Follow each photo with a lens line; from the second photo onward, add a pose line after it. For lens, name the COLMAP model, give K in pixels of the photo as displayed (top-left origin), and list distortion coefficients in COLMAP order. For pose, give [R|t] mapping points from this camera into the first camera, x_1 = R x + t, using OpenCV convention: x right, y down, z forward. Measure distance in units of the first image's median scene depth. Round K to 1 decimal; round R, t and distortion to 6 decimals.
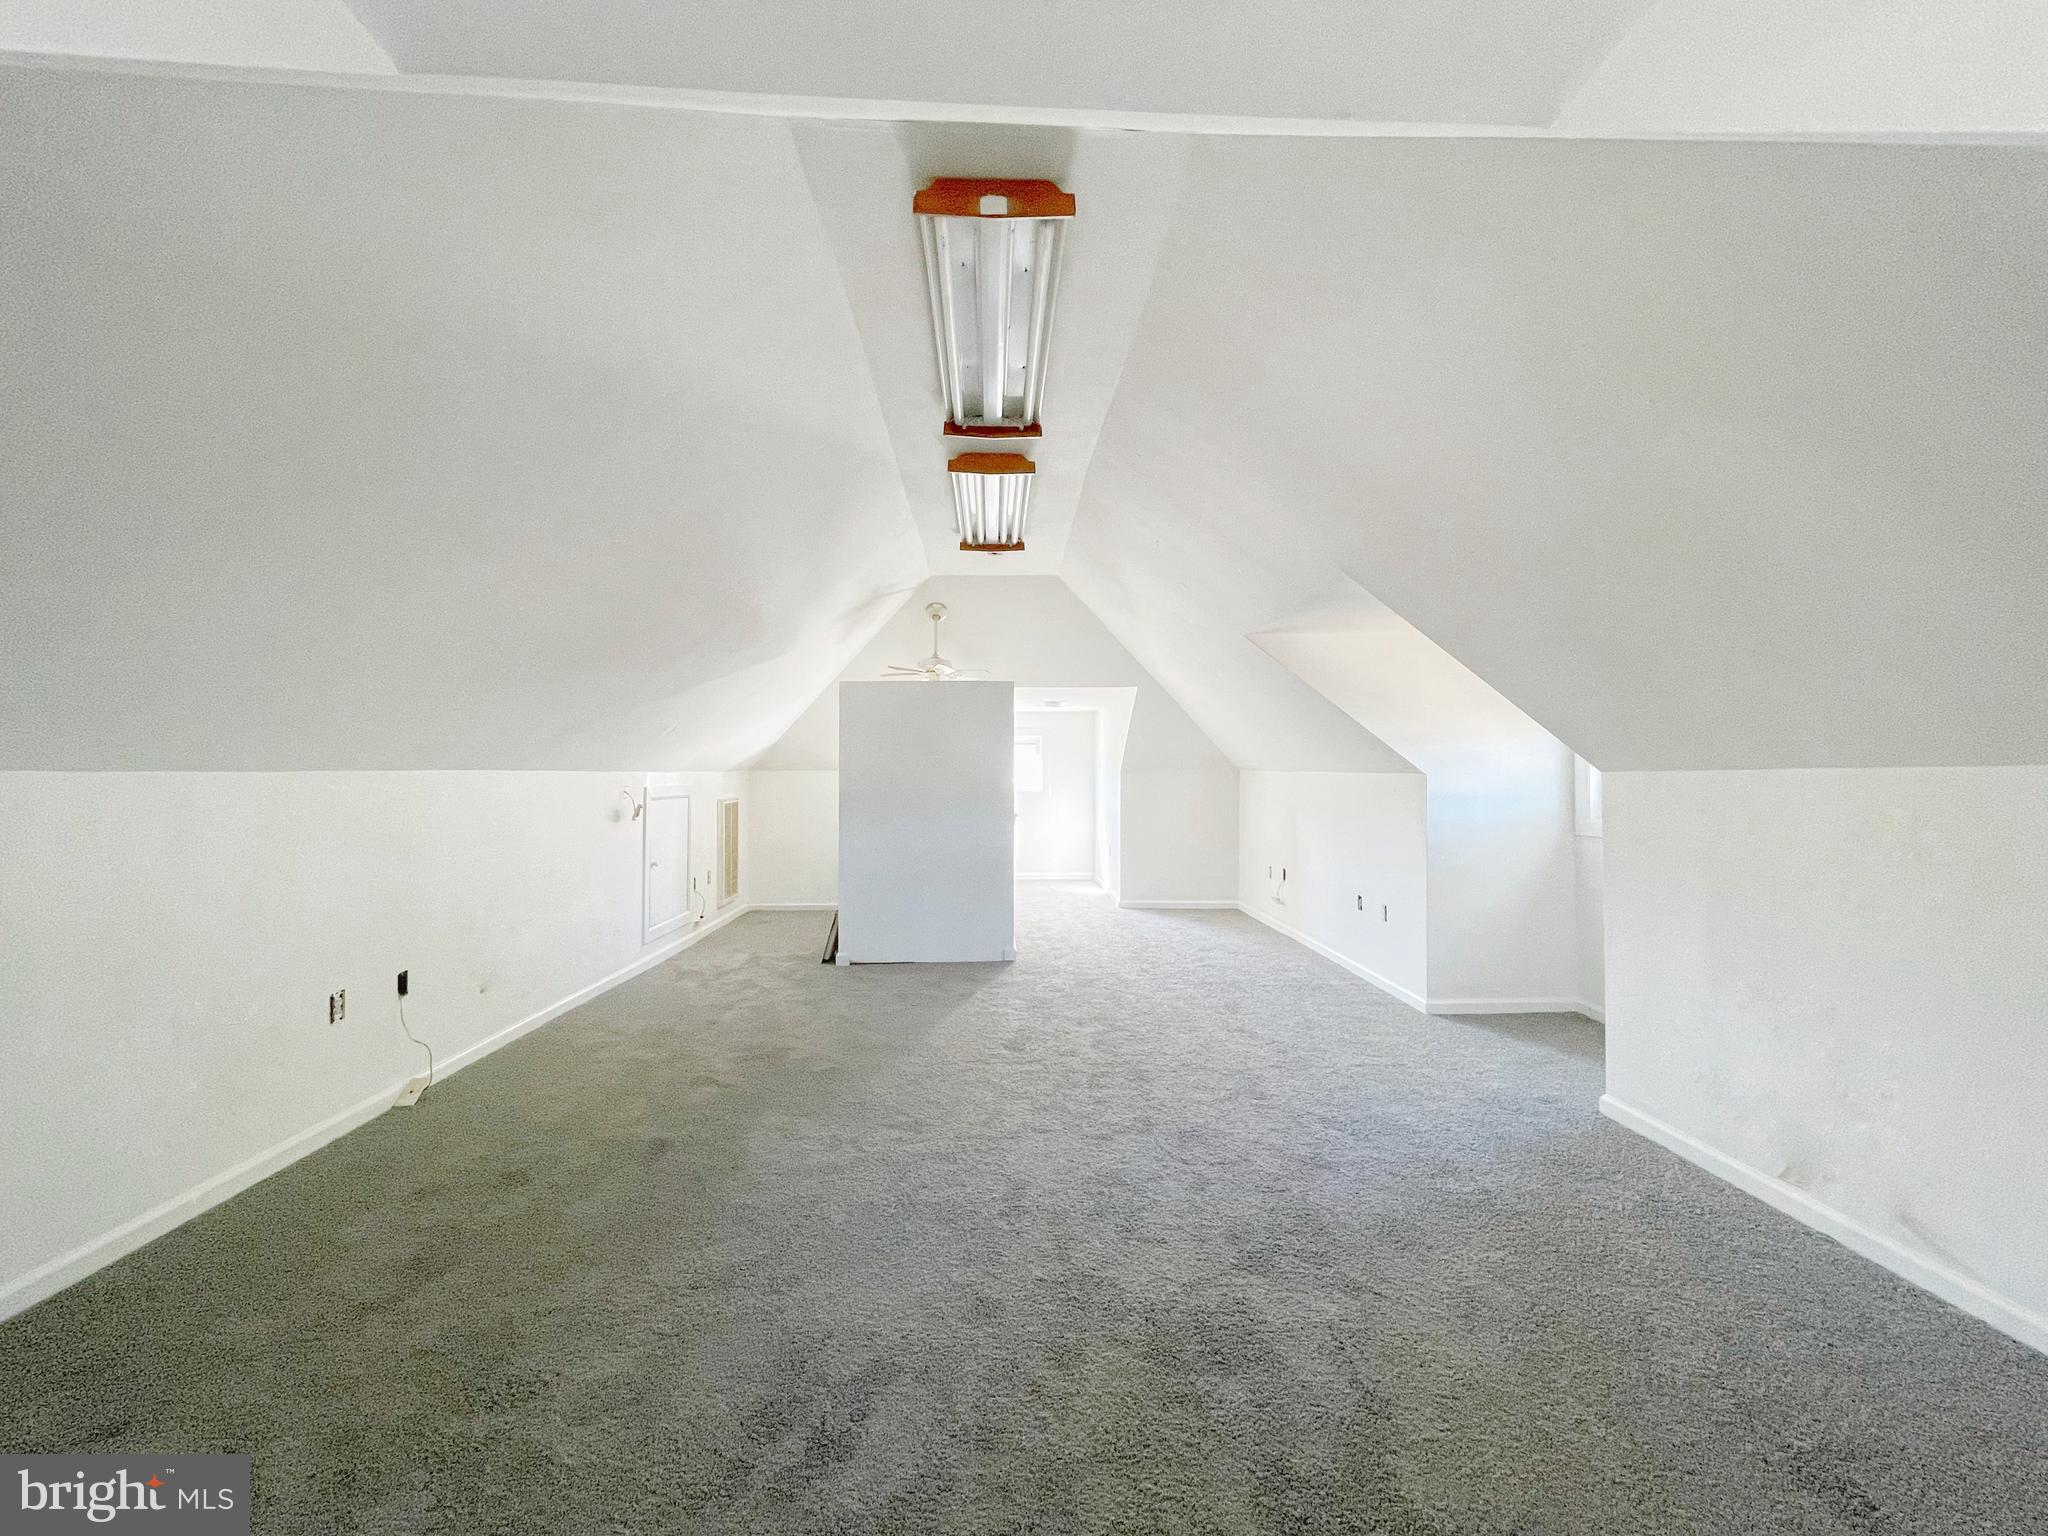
lens RADIAL K [[825.0, 0, 1021.2], [0, 825.0, 763.7], [0, 0, 1]] dist [-0.001046, 0.000124]
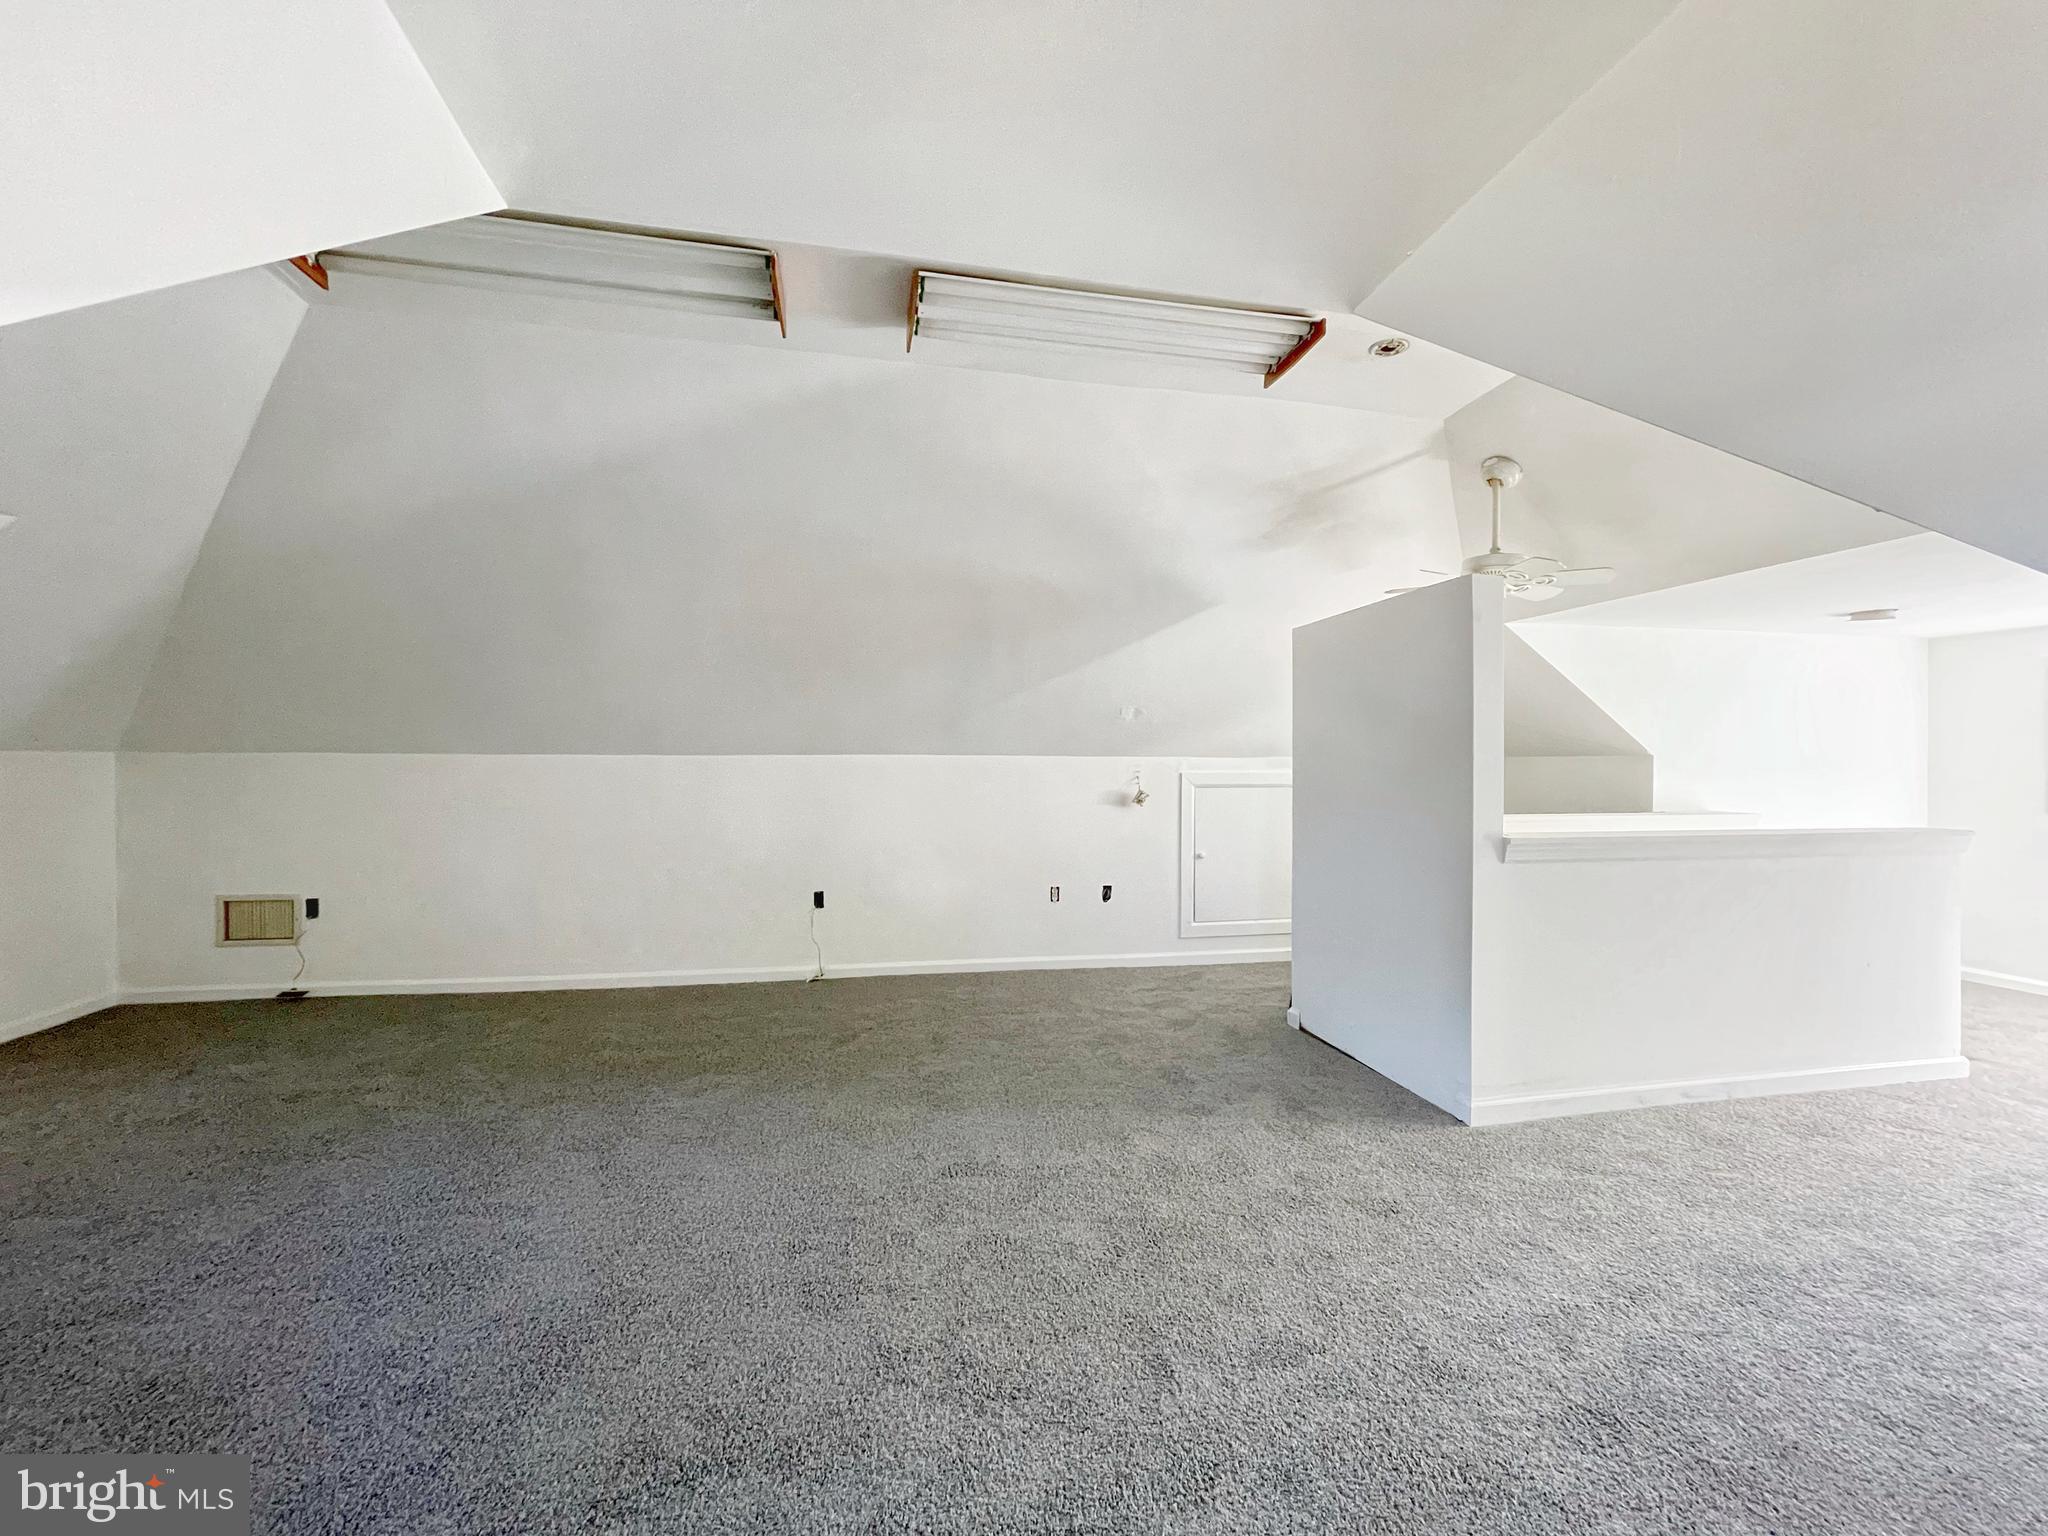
lens RADIAL K [[825.0, 0, 1021.2], [0, 825.0, 763.7], [0, 0, 1]] dist [-0.001046, 0.000124]
pose [[0.171510, 0.003272, -0.985177, 0.604457], [0.006367, 0.999970, 0.004430, 0.015776], [0.985162, -0.007033, 0.171484, 0.876736]]
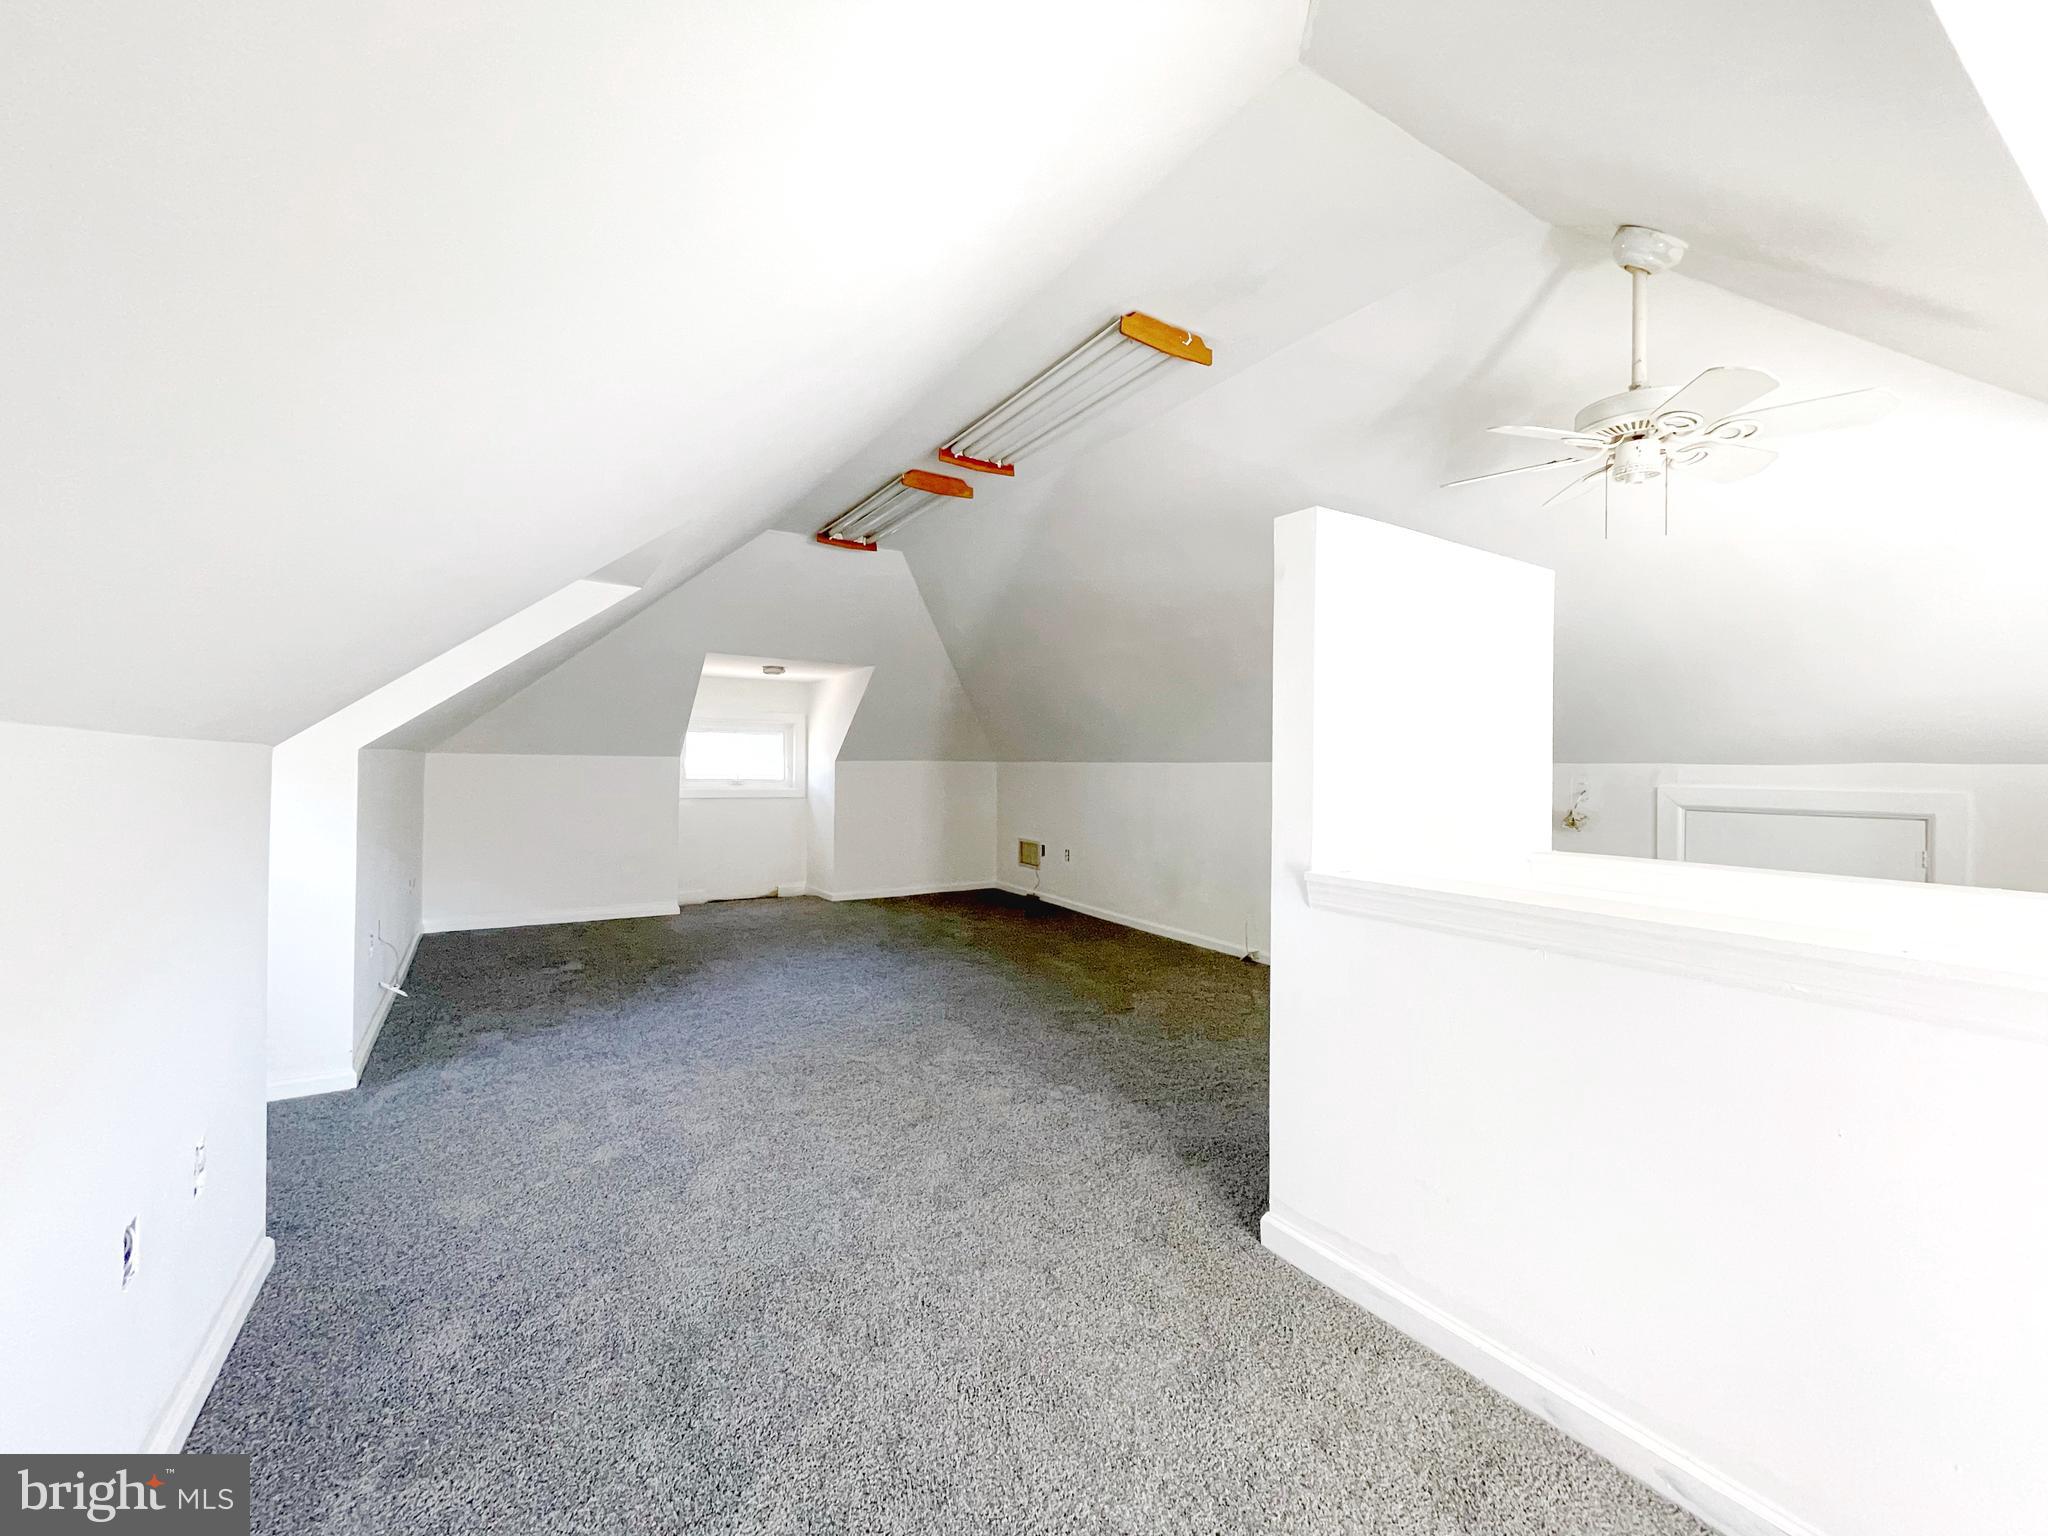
lens RADIAL K [[825.0, 0, 1021.2], [0, 825.0, 763.7], [0, 0, 1]] dist [-0.001046, 0.000124]
pose [[-0.865457, -0.004540, -0.500963, 0.380730], [-0.000375, 0.999965, -0.008415, 0.020385], [0.500983, -0.007095, -0.865428, 1.759264]]
